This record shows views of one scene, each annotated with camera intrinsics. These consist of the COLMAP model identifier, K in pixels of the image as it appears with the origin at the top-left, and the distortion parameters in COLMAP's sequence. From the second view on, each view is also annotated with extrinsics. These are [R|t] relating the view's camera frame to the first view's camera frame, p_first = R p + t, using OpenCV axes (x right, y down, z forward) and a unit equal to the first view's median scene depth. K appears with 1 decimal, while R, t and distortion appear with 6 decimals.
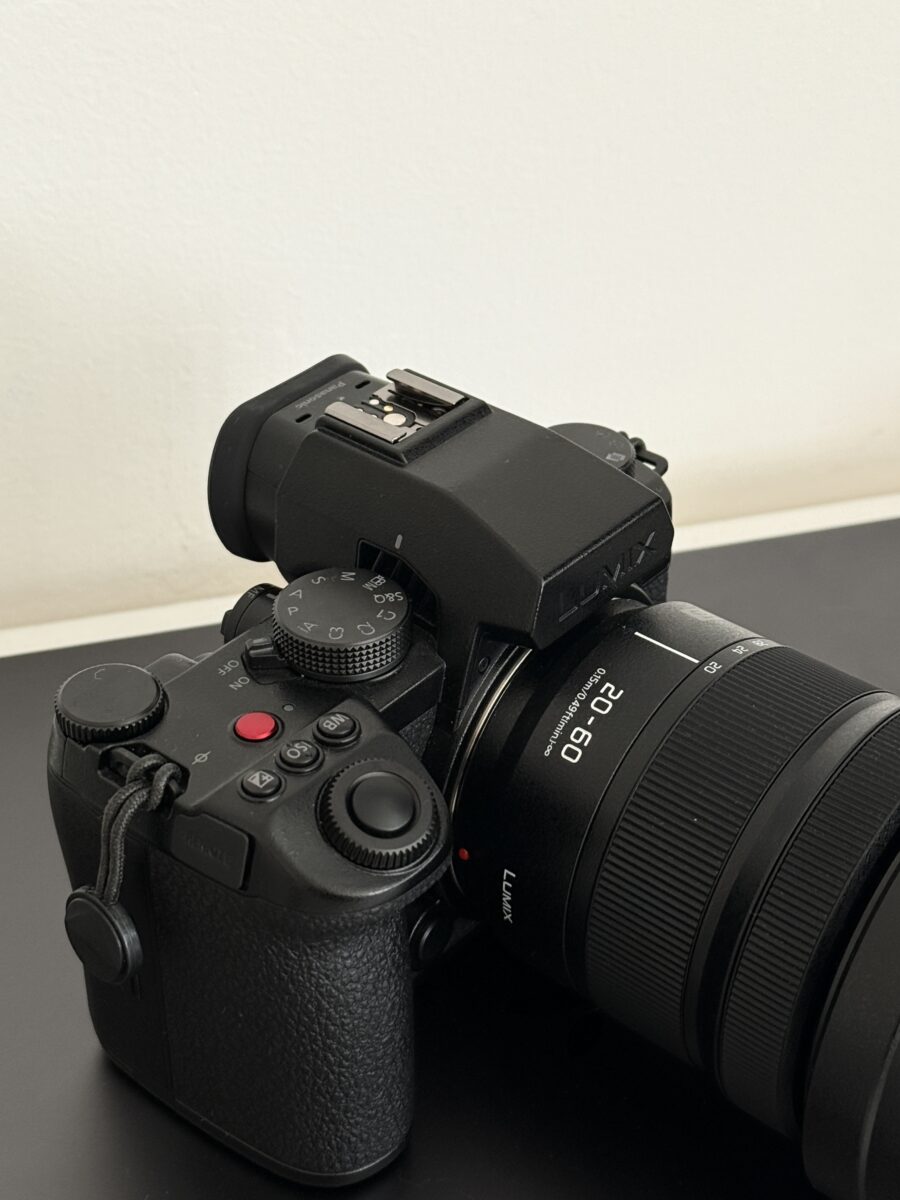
lens RADIAL K [[1817.1, 0, 450.0], [0, 1817.1, 600.0], [0, 0, 1]] dist [0.109635, -0.010385]
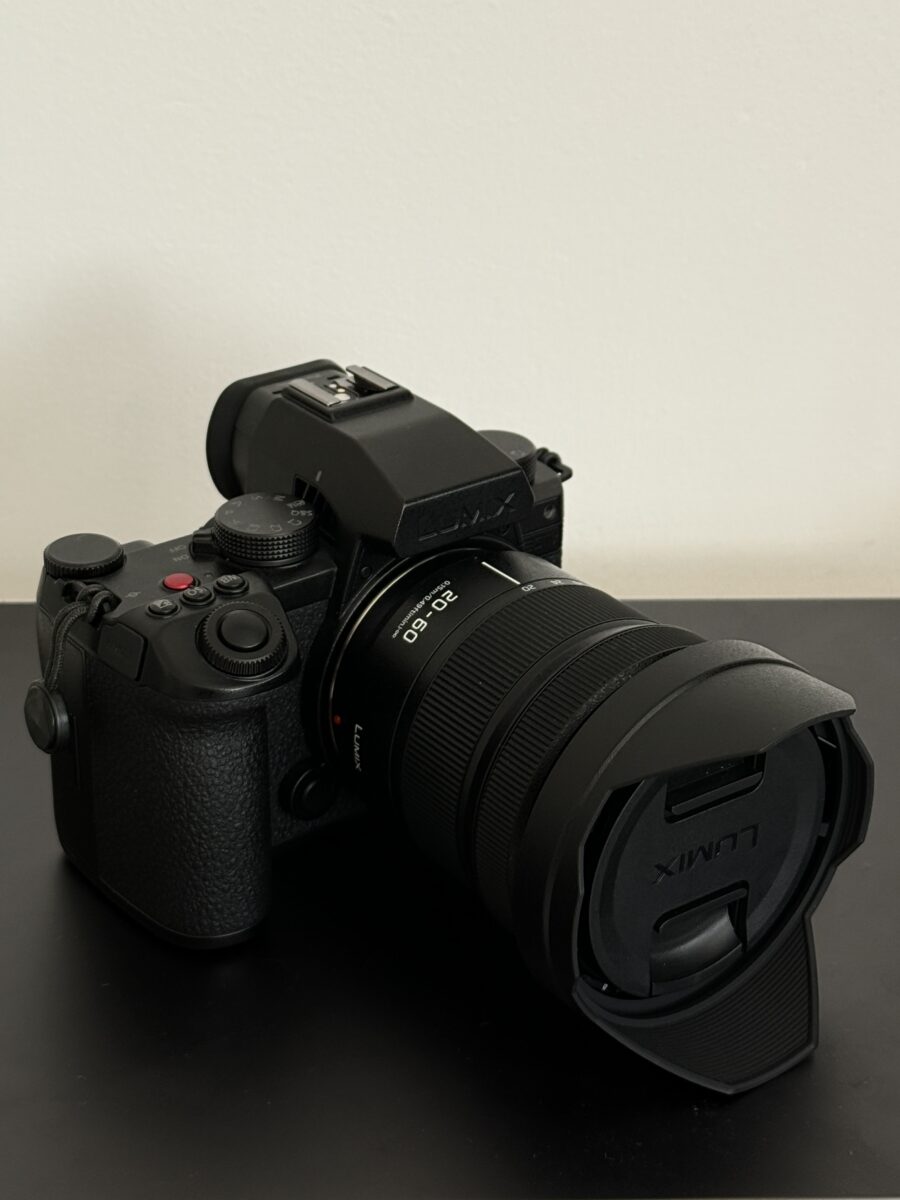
lens RADIAL K [[1817.1, 0, 450.0], [0, 1817.1, 600.0], [0, 0, 1]] dist [0.109635, -0.010385]
pose [[0.980466, 0.118072, -0.157308, 0.298956], [-0.136934, 0.983882, -0.114999, 0.205977], [0.141194, 0.134294, 0.980831, -0.294806]]
